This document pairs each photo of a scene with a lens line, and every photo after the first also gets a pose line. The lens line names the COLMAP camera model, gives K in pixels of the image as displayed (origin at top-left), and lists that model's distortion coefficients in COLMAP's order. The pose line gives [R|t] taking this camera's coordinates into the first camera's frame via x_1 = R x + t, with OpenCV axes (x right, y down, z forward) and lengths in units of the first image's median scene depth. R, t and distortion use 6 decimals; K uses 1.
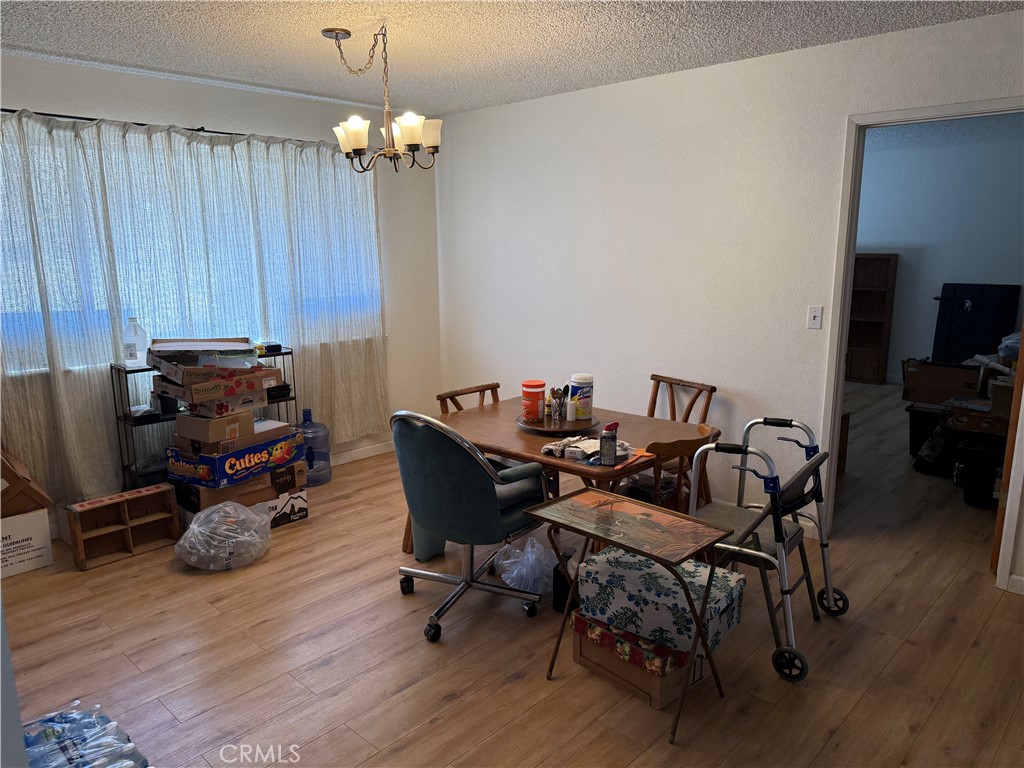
lens RADIAL K [[716.0, 0, 516.2], [0, 716.0, 386.6], [0, 0, 1]] dist [-0.004138, -0.025776]
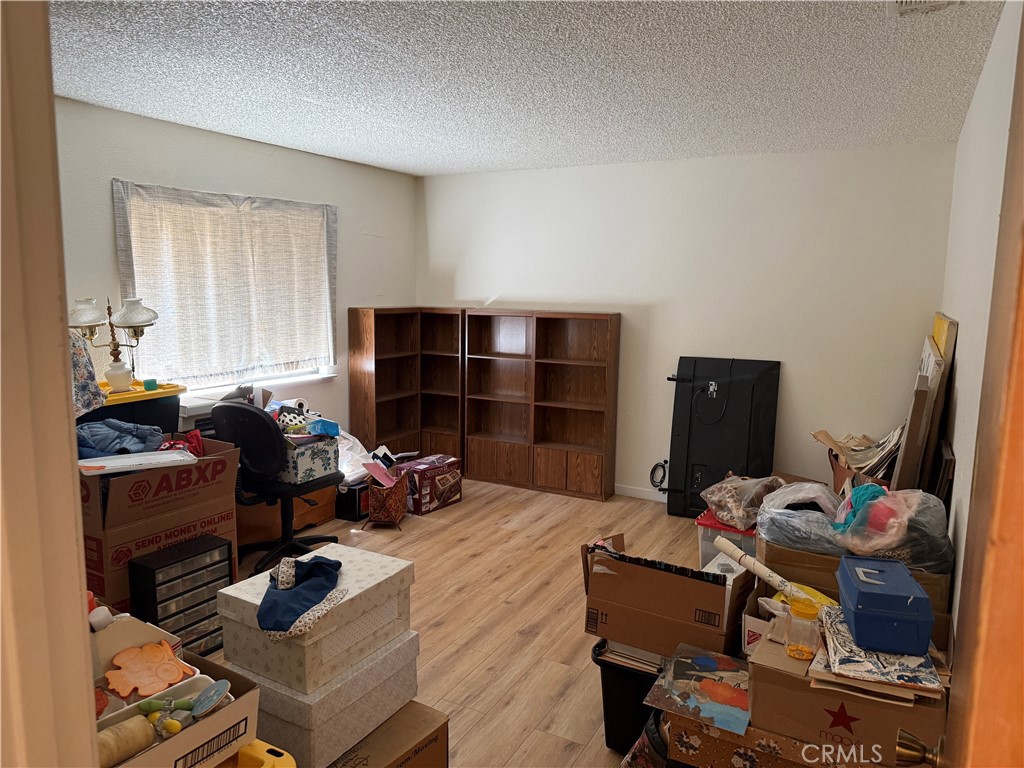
lens RADIAL K [[716.0, 0, 508.0], [0, 716.0, 381.4], [0, 0, 1]] dist [-0.004138, -0.025776]
pose [[0.964756, -0.021462, 0.262271, 0.260001], [0.038650, 0.997416, -0.060556, -0.086855], [-0.260293, 0.068559, 0.963092, 0.380018]]
